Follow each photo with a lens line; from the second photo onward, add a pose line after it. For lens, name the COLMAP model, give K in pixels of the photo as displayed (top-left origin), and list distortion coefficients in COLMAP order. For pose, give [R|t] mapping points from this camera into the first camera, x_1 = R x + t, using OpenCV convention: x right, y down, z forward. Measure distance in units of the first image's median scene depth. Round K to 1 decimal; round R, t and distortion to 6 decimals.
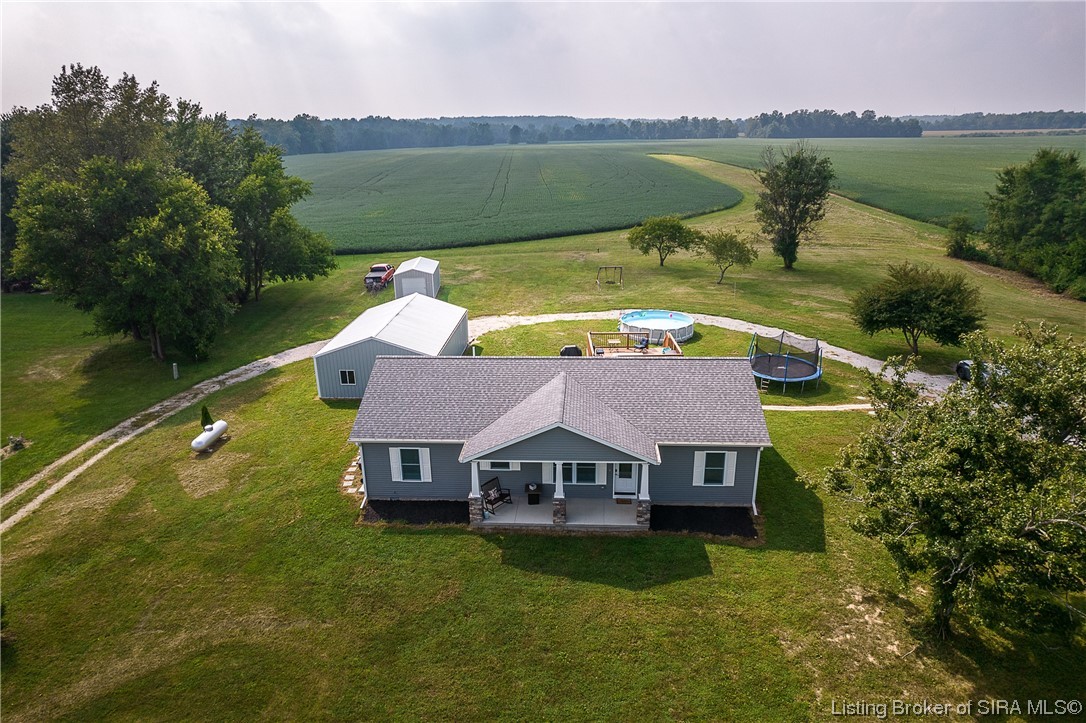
lens RADIAL K [[693.5, 0, 548.8], [0, 693.5, 364.2], [0, 0, 1]] dist [-0.069354, 0.058093]
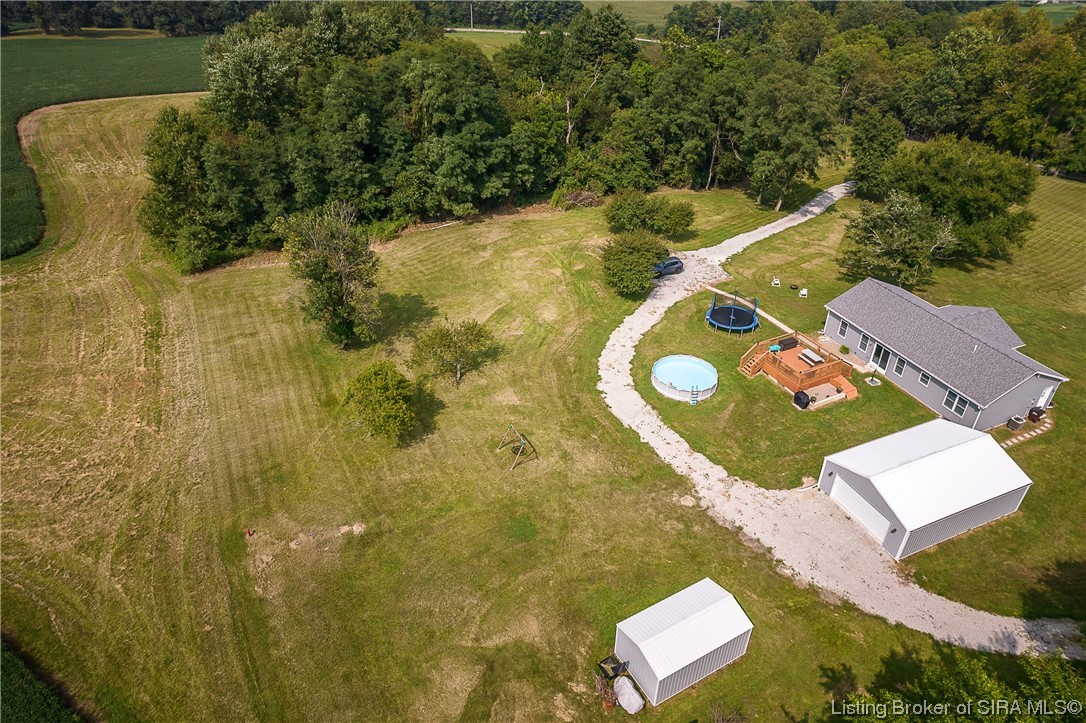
lens RADIAL K [[693.5, 0, 548.8], [0, 693.5, 364.2], [0, 0, 1]] dist [-0.069354, 0.058093]
pose [[-0.443148, -0.483320, 0.754997, -1.034574], [0.293759, 0.717414, 0.631683, -1.509175], [-0.846951, 0.501716, -0.175941, 2.485708]]
